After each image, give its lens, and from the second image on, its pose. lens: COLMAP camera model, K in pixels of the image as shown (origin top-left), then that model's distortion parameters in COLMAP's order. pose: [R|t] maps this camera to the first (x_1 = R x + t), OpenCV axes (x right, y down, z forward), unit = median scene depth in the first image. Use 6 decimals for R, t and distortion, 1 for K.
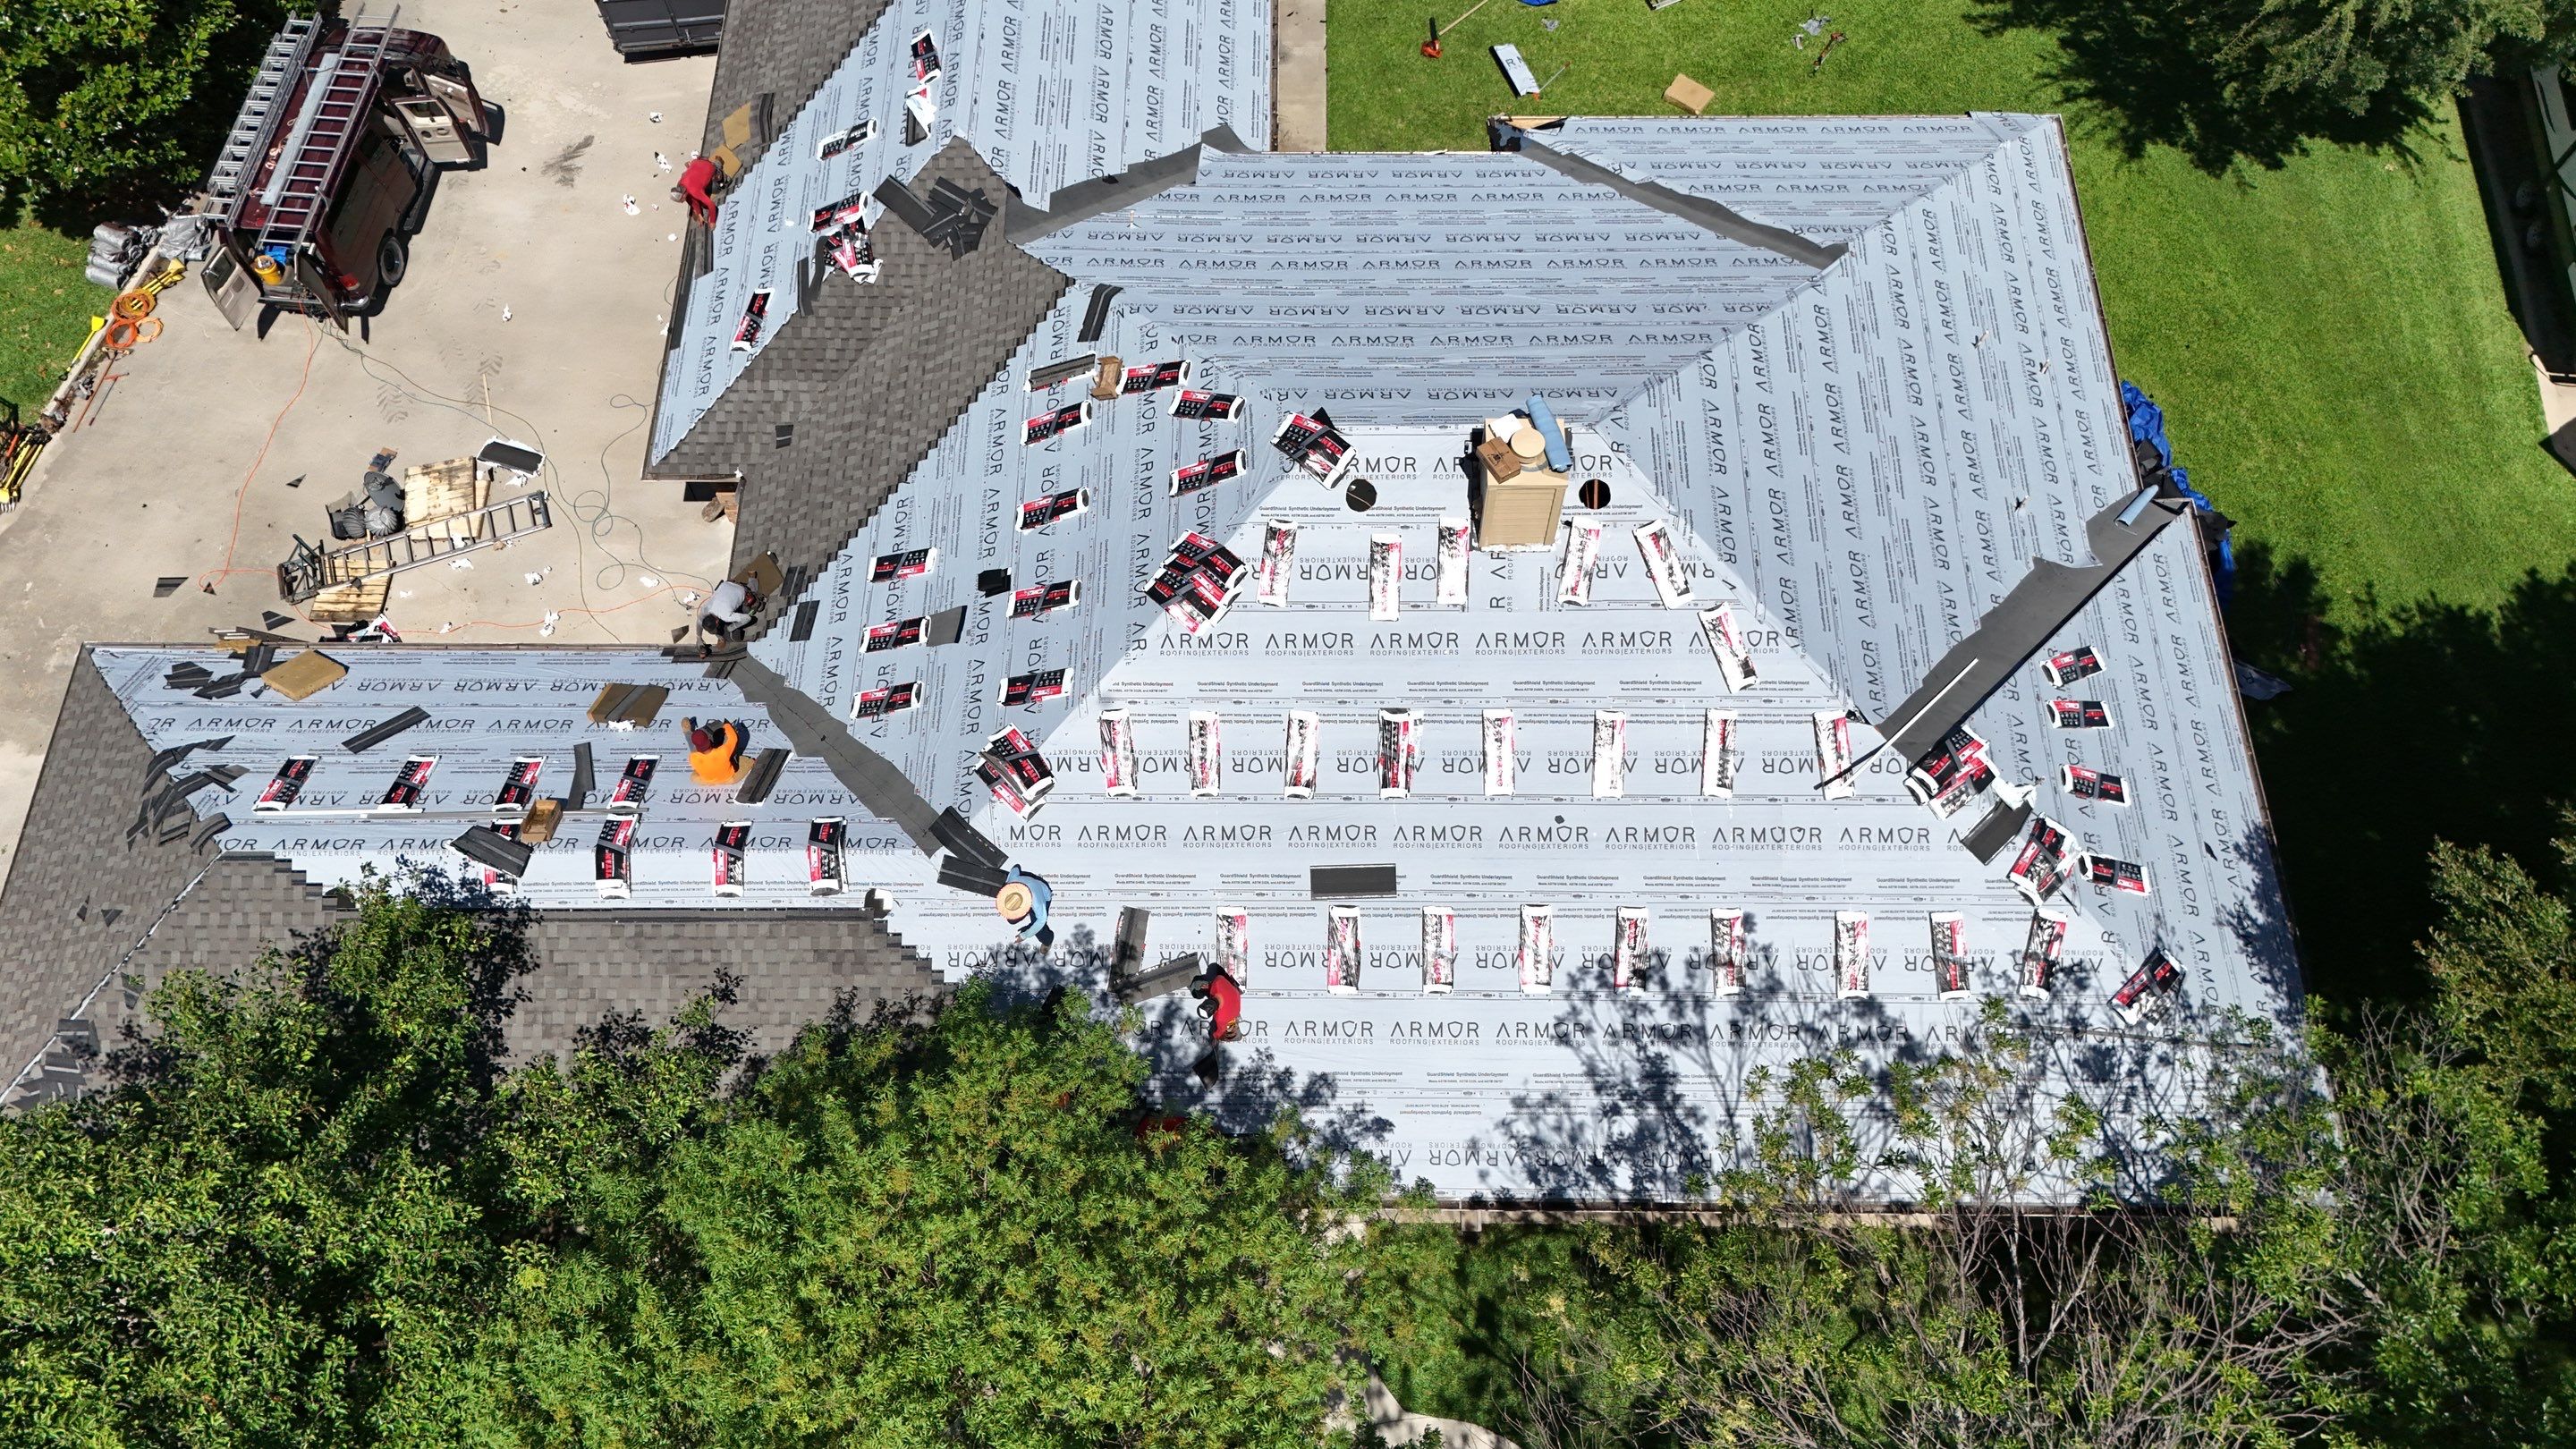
lens RADIAL K [[1858.8, 0, 1290.2], [0, 1858.8, 728.7], [0, 0, 1]] dist [0.100454, -0.096698]
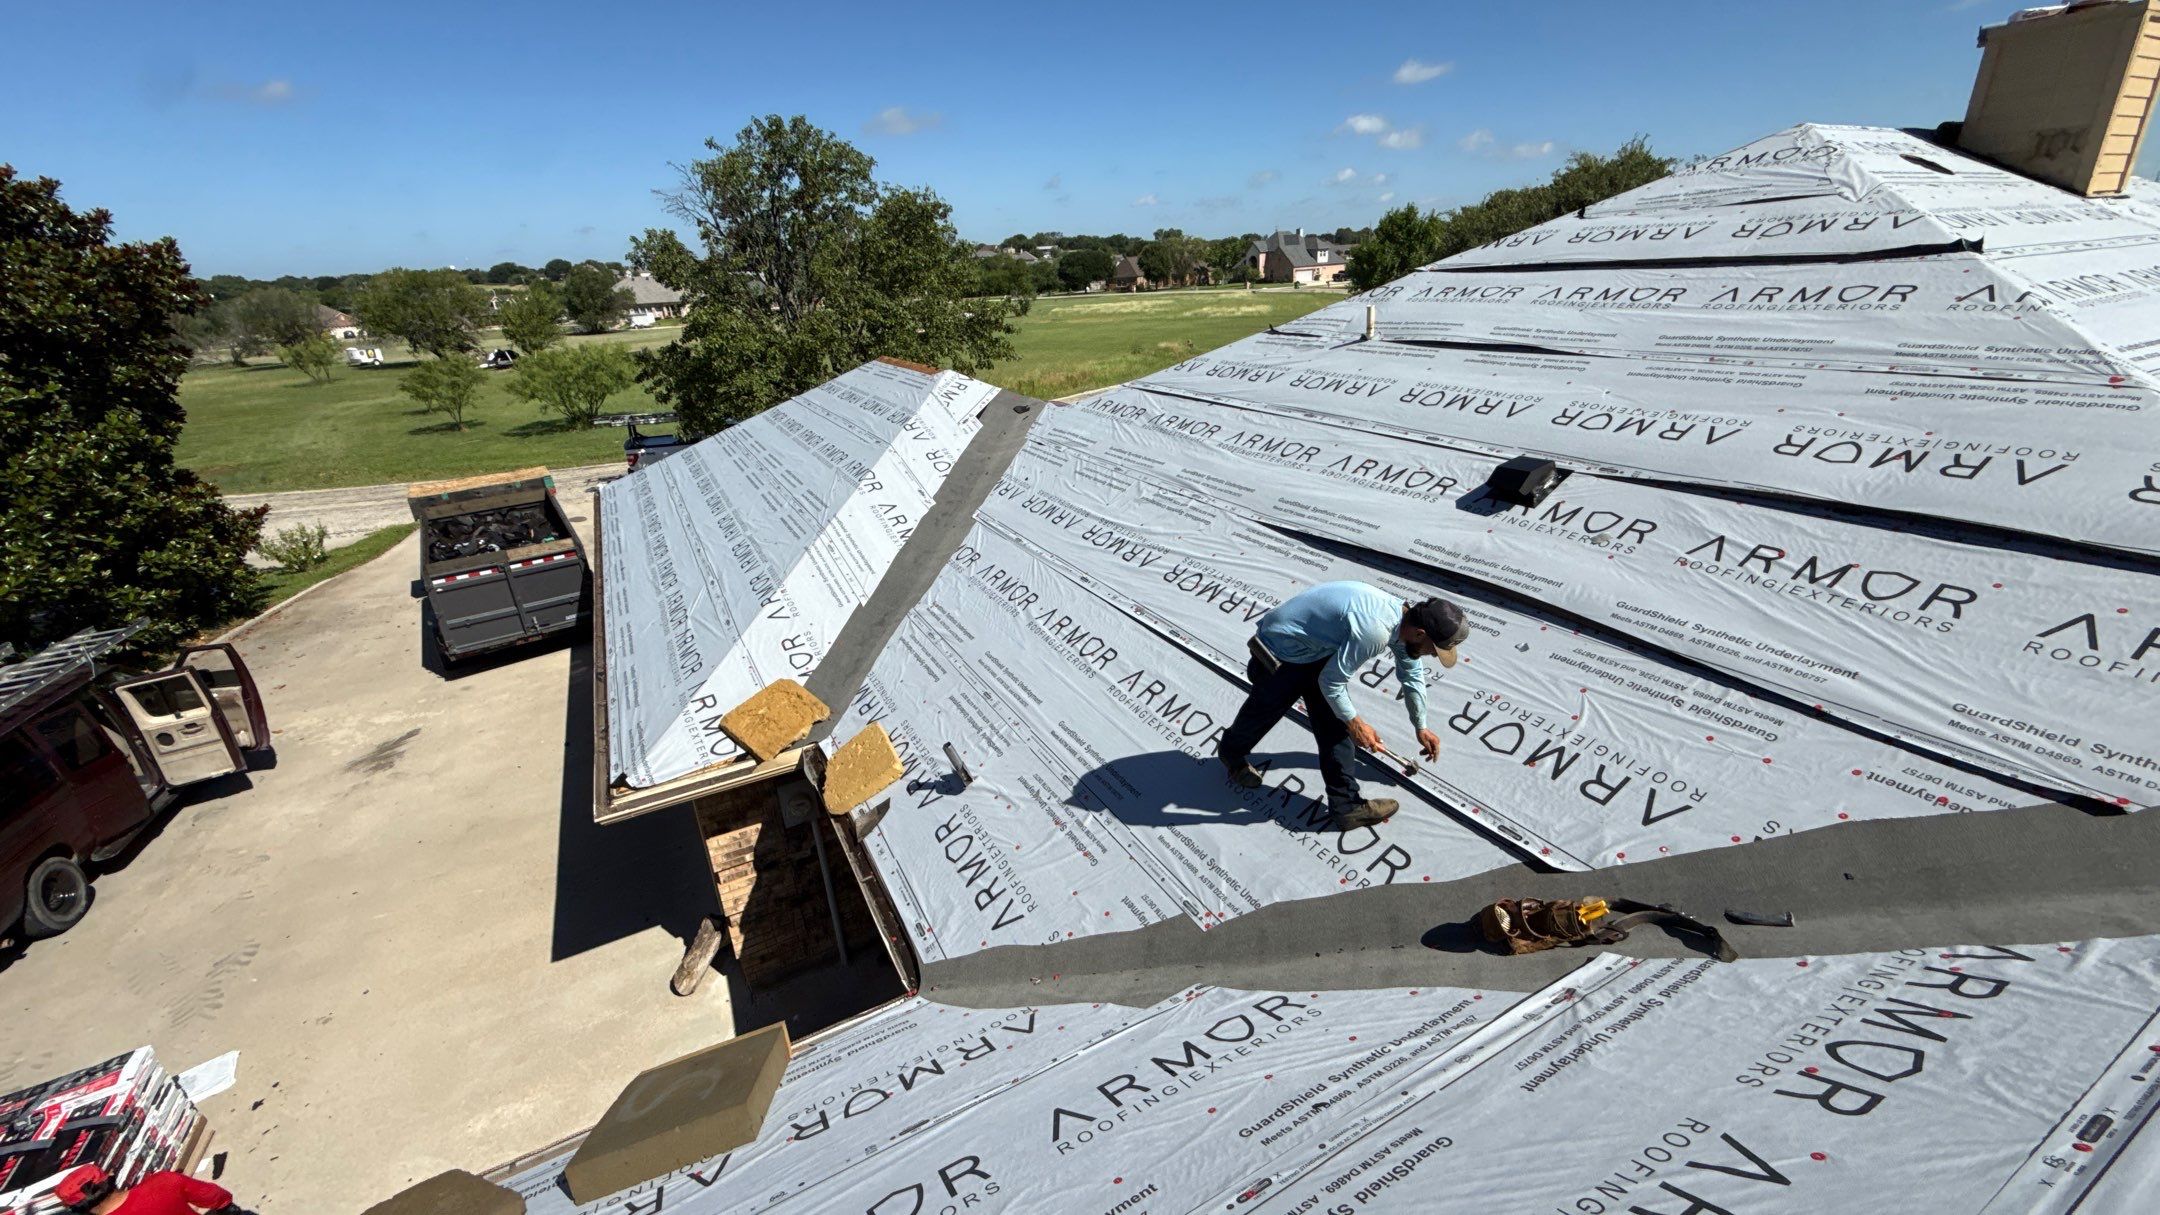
lens RADIAL K [[871.4, 0, 1080.0], [0, 871.4, 607.5], [0, 0, 1]] dist [0.000563, 0.000074]
pose [[0.880111, -0.221371, 0.420000, -0.354744], [0.447570, 0.681981, -0.578432, 0.019097], [-0.158384, 0.697063, 0.699298, 0.875282]]
